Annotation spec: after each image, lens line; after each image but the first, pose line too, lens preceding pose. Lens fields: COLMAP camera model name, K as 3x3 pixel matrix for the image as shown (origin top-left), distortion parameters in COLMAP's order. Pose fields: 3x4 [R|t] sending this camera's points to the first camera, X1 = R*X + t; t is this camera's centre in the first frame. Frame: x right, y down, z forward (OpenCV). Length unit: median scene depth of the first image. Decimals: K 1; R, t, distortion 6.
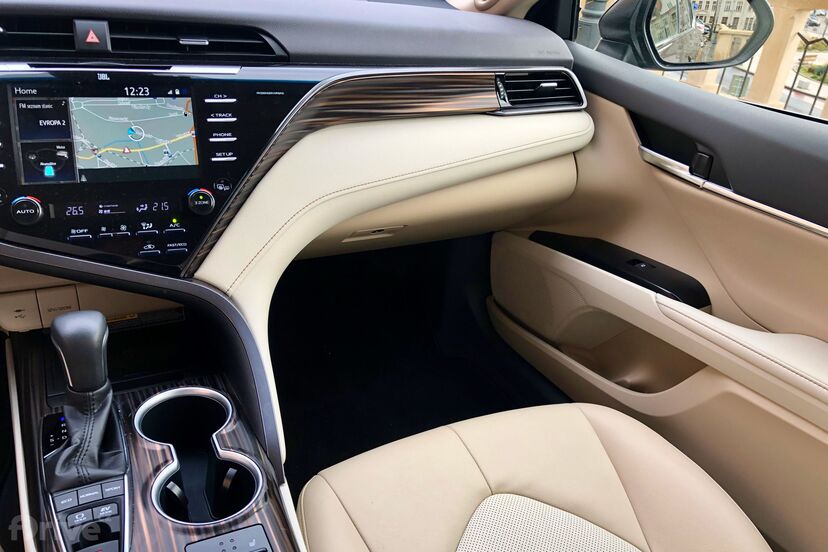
lens RADIAL K [[687.7, 0, 416.4], [0, 687.7, 297.9], [0, 0, 1]] dist [0.009072, 0.001640]
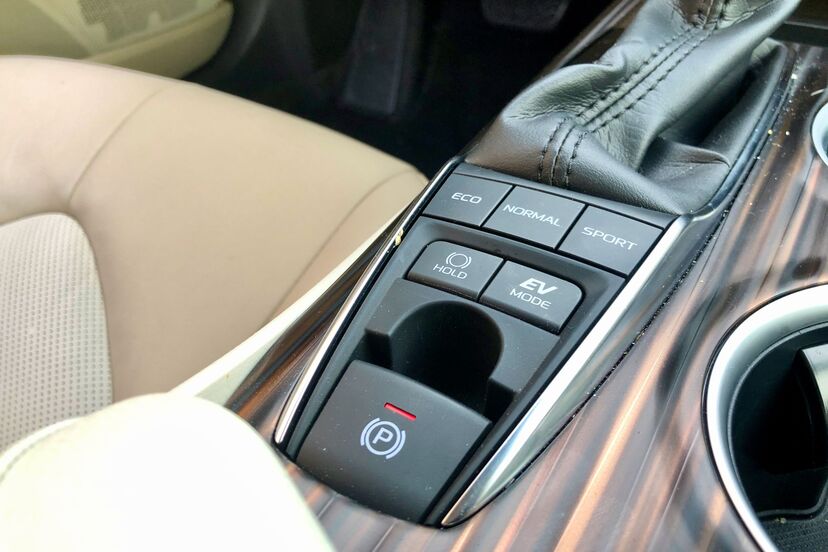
lens RADIAL K [[667.2, 0, 416.1], [0, 667.2, 253.7], [0, 0, 1]] dist [0.050781, -0.006186]
pose [[0.493735, 0.470105, -0.731592, -0.226842], [-0.307344, 0.881323, 0.358900, 0.168218], [0.813489, 0.047649, 0.579625, 0.626516]]
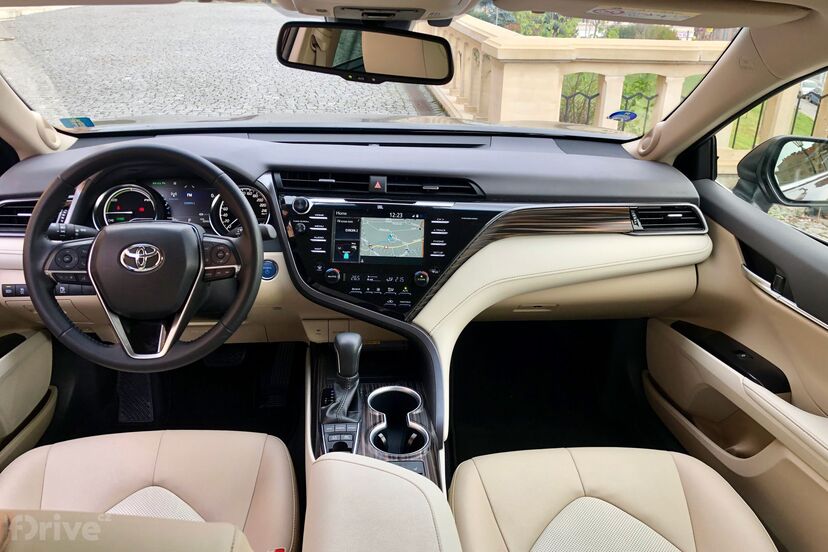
lens RADIAL K [[667.2, 0, 416.1], [0, 667.2, 253.7], [0, 0, 1]] dist [0.050781, -0.006186]
pose [[0.930586, 0.076009, -0.358096, 0.267813], [-0.134209, 0.980934, -0.140558, 0.035502], [0.340585, 0.178861, 0.923044, -0.558202]]
